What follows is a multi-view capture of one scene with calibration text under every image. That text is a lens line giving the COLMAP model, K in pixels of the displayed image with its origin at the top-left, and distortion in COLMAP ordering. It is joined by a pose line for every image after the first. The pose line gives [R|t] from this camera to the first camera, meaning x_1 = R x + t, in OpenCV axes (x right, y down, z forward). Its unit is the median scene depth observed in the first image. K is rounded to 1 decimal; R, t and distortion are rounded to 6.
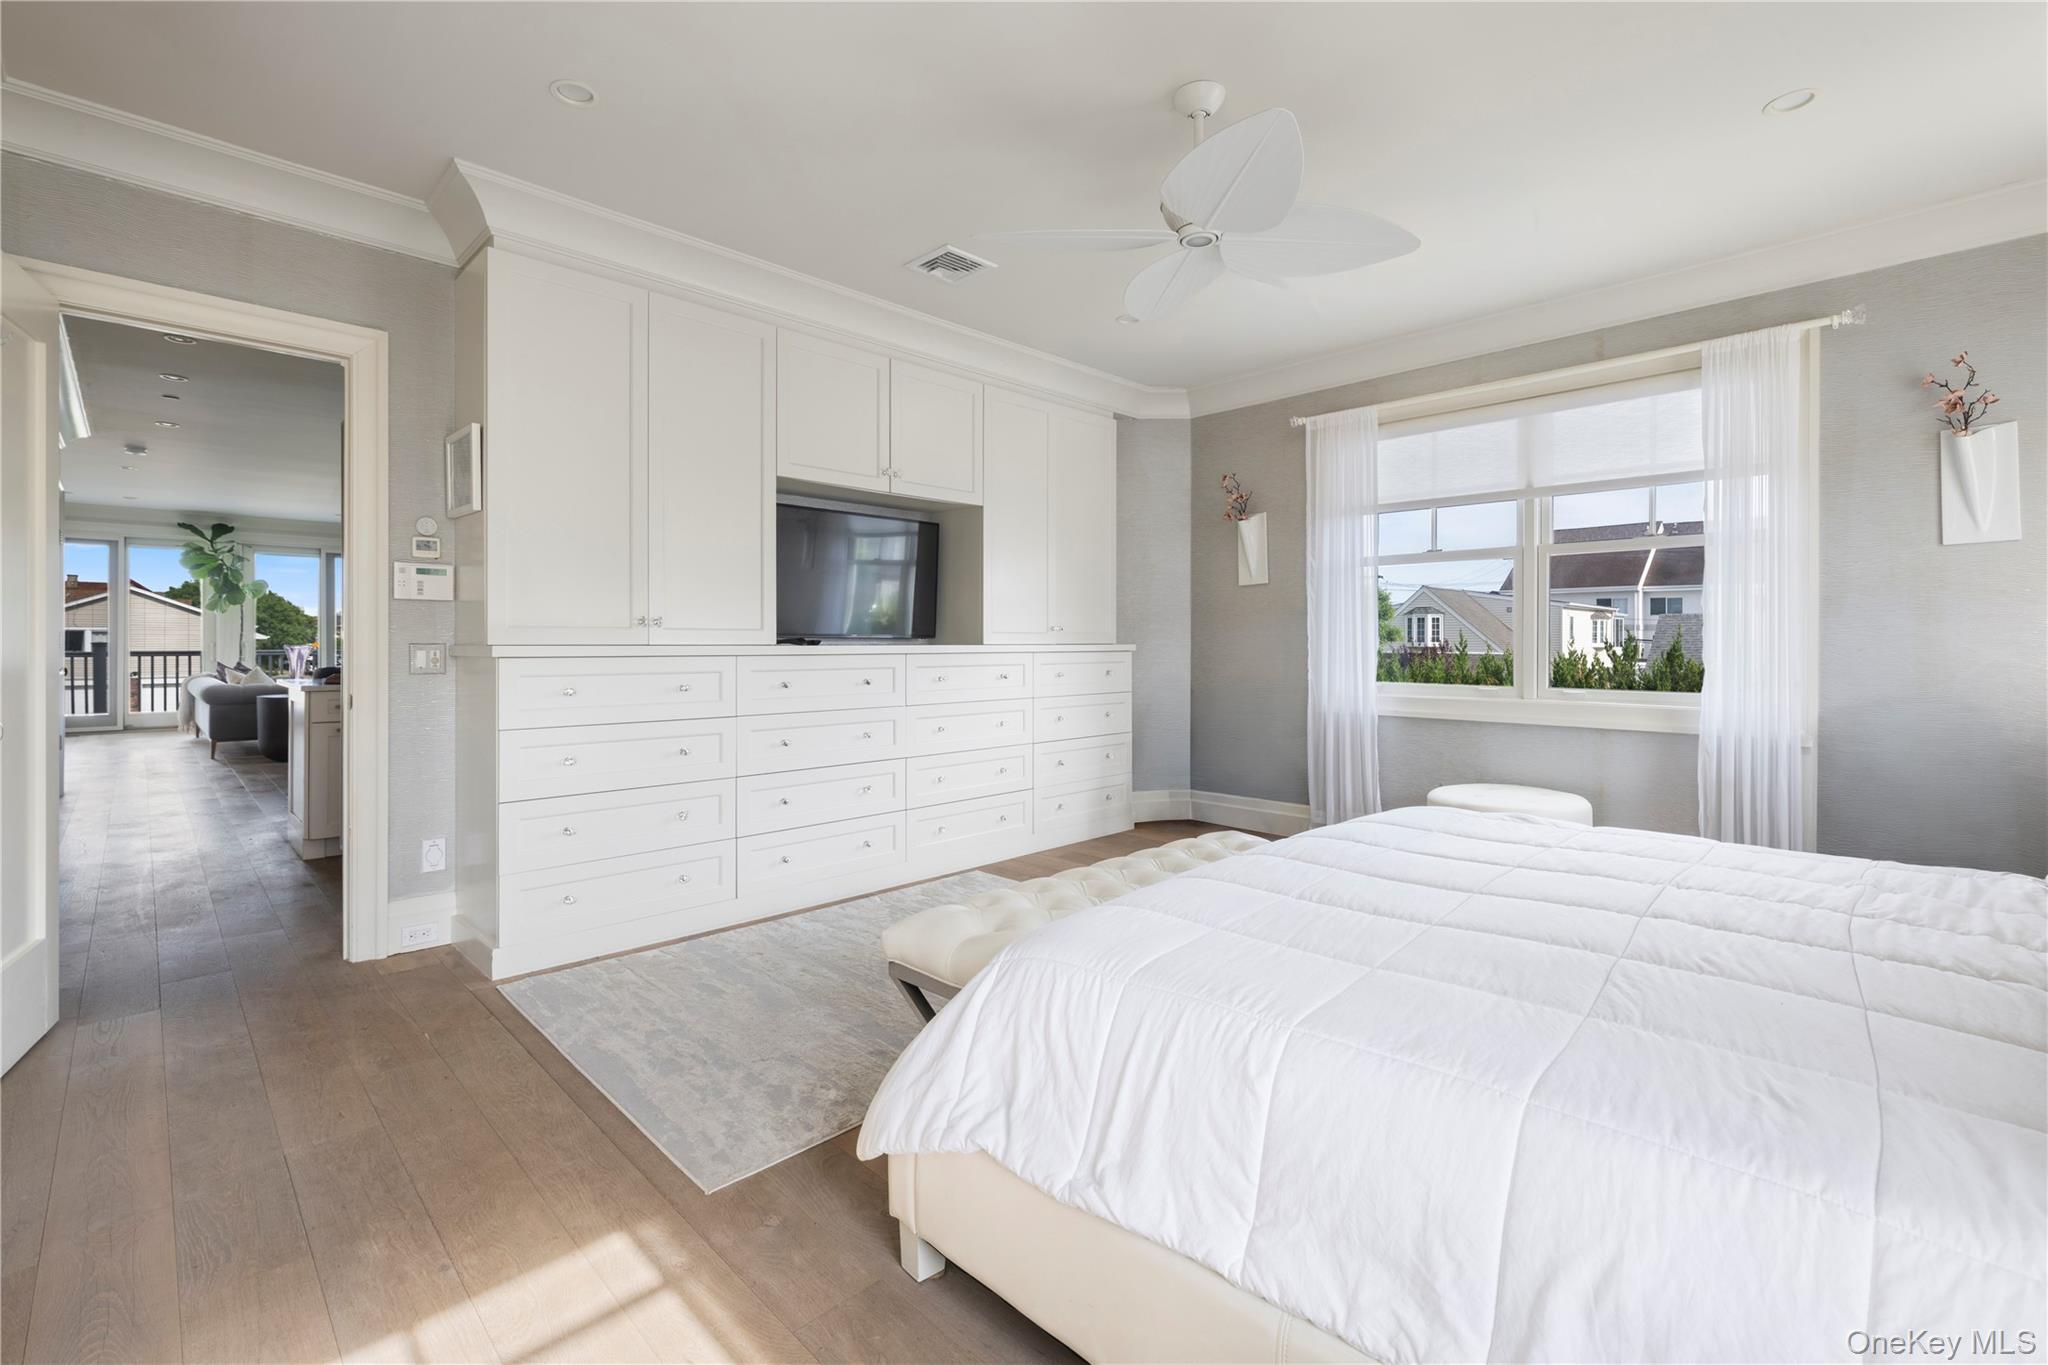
lens RADIAL K [[917.7, 0, 1018.3], [0, 917.7, 638.9], [0, 0, 1]] dist [-0.000233, 0.000016]
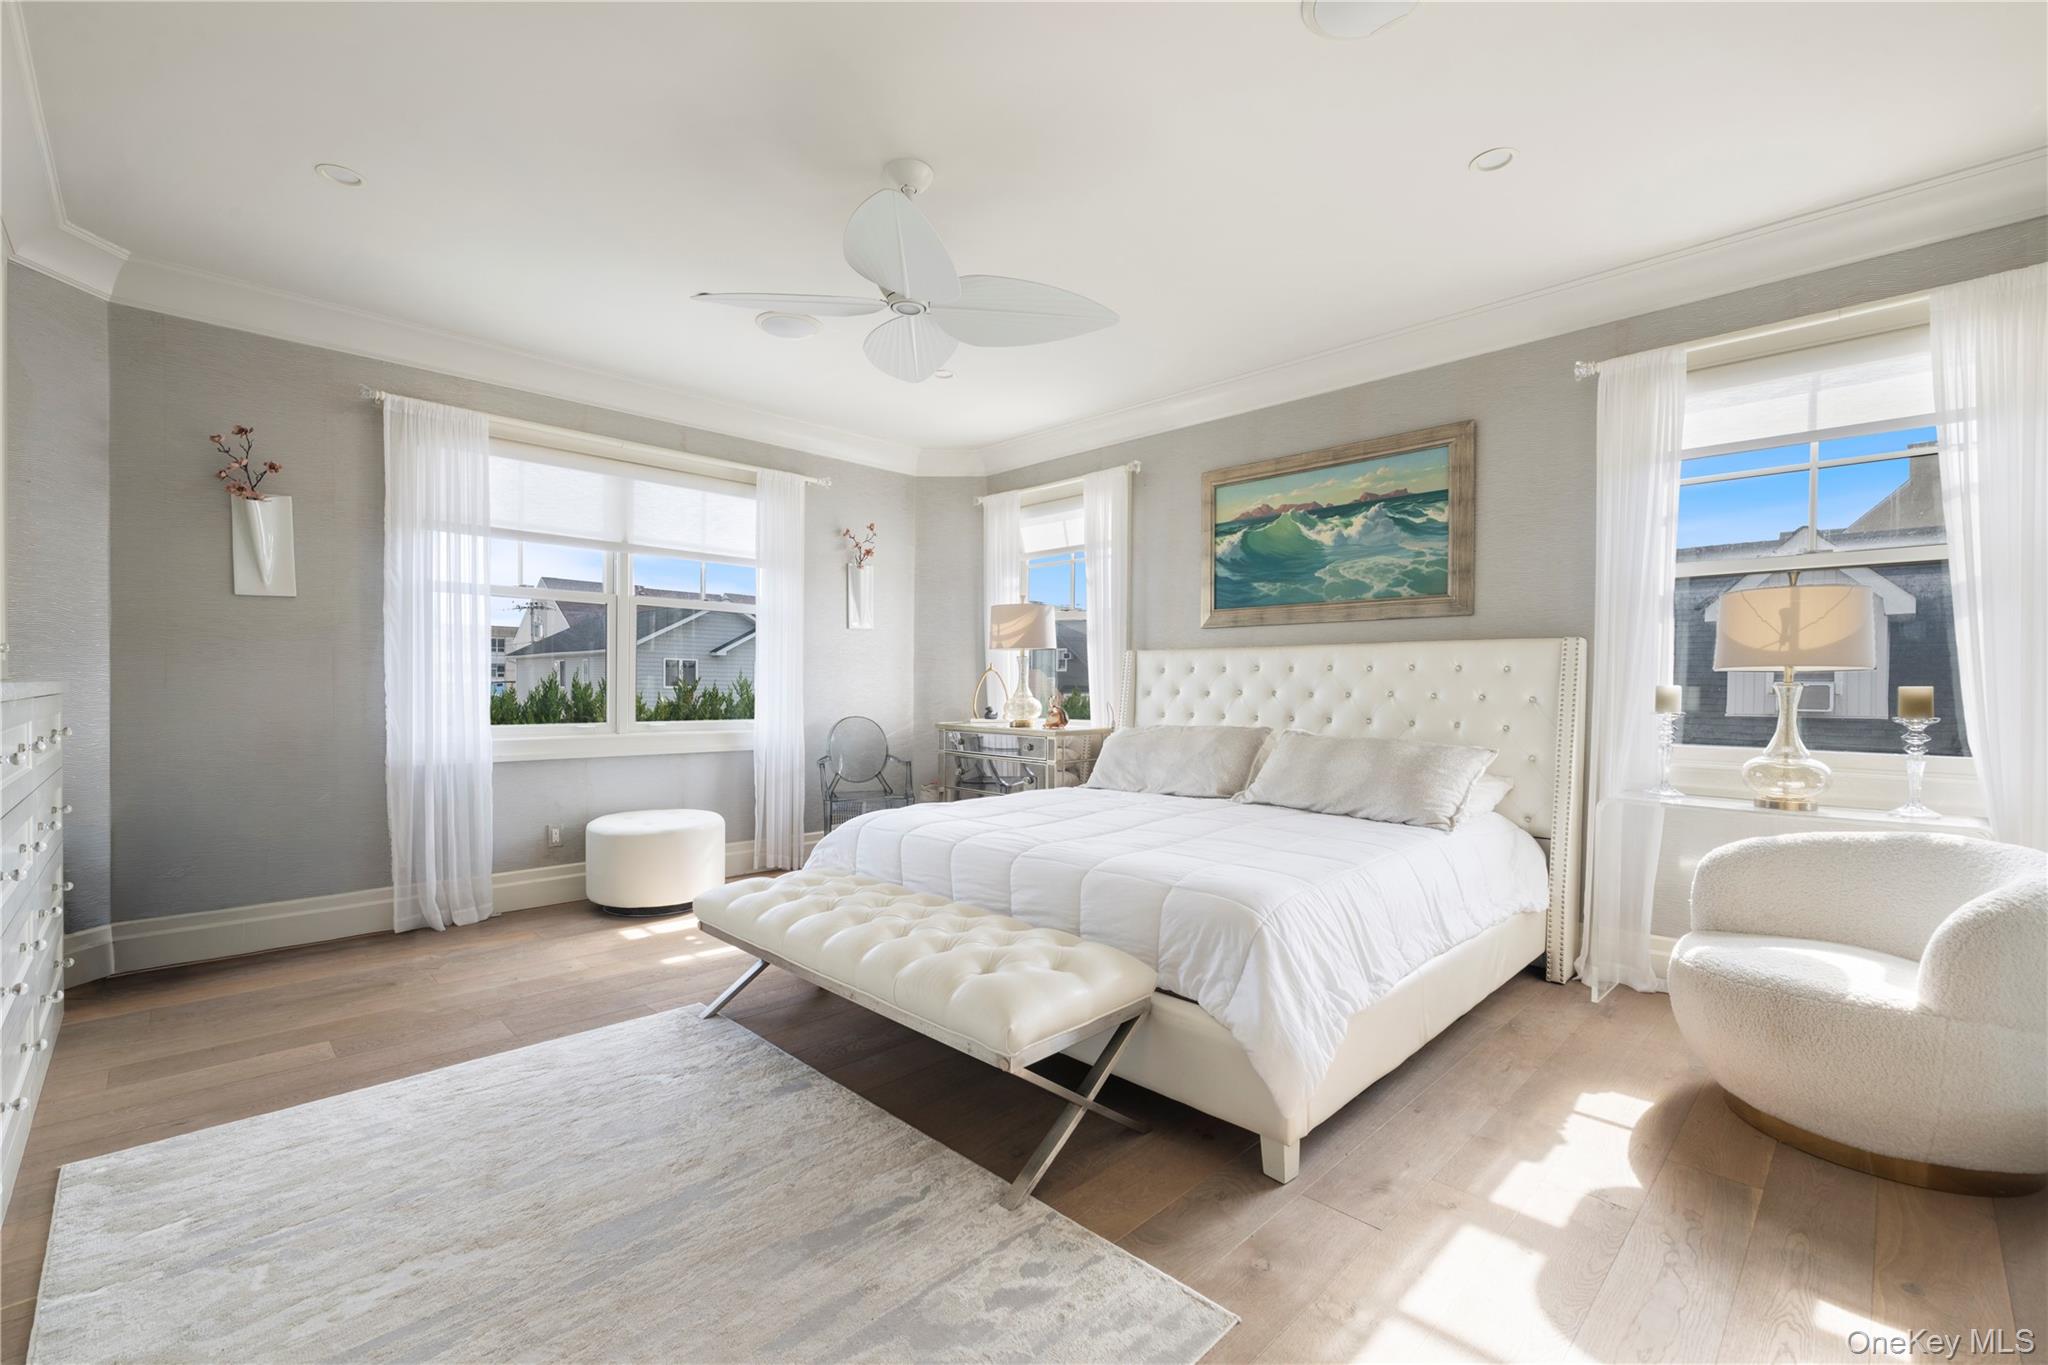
lens RADIAL K [[862.6, 0, 1024.0], [0, 862.6, 682.5], [0, 0, 1]] dist [0.020811, -0.000025]
pose [[0.003057, 0.004642, 0.999985, -0.481964], [-0.008793, 0.999951, -0.004615, 0.005274], [-0.999957, -0.008779, 0.003098, 0.501502]]
